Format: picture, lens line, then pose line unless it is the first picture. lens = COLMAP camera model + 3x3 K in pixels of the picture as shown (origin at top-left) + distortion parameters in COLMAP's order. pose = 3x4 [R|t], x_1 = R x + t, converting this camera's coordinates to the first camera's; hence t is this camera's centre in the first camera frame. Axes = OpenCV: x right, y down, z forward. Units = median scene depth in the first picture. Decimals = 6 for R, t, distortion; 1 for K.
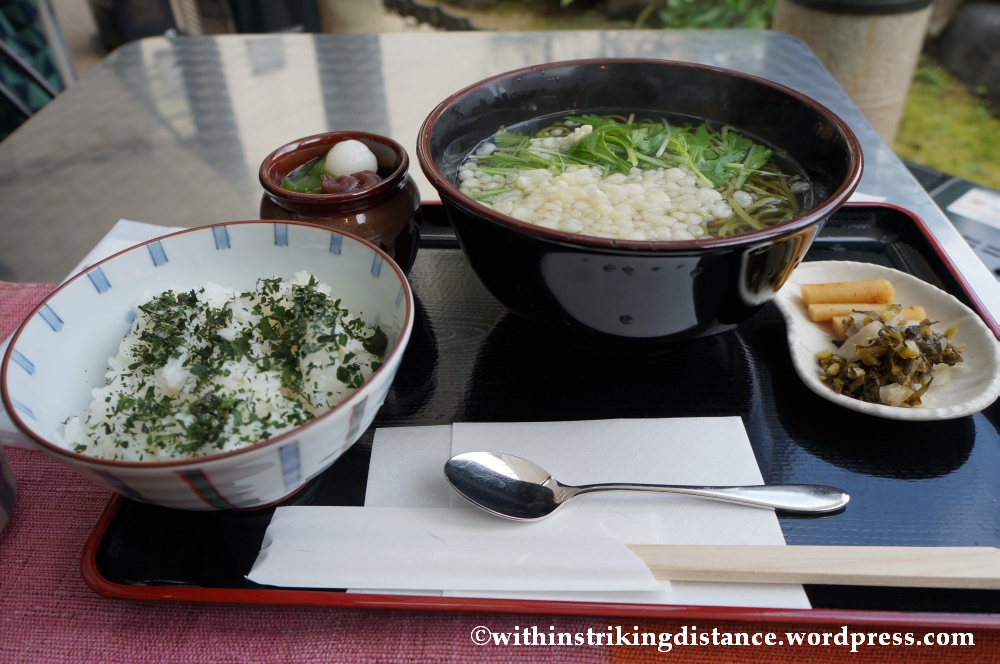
lens RADIAL K [[772.4, 0, 500.3], [0, 772.4, 332.2], [0, 0, 1]] dist [-0.002233, -0.021206]
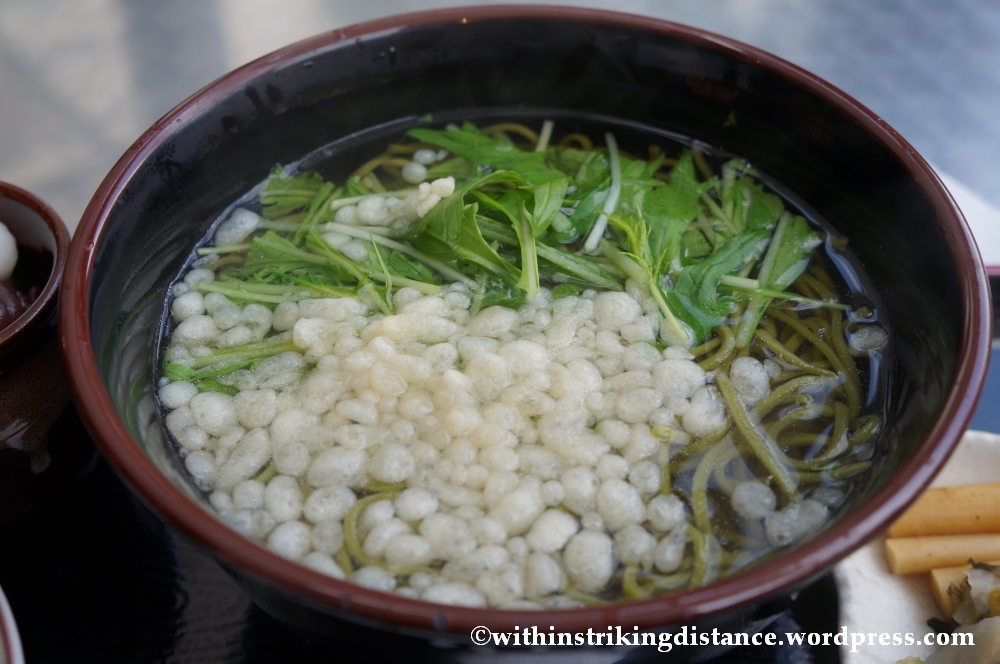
lens RADIAL K [[1321.9, 0, 500.1], [0, 1321.9, 331.8], [0, 0, 1]] dist [0.032269, 0.000000]
pose [[0.998561, -0.019609, 0.049908, 0.108255], [0.013336, 0.992311, 0.123045, -0.287006], [-0.051937, -0.122202, 0.991145, 0.171364]]
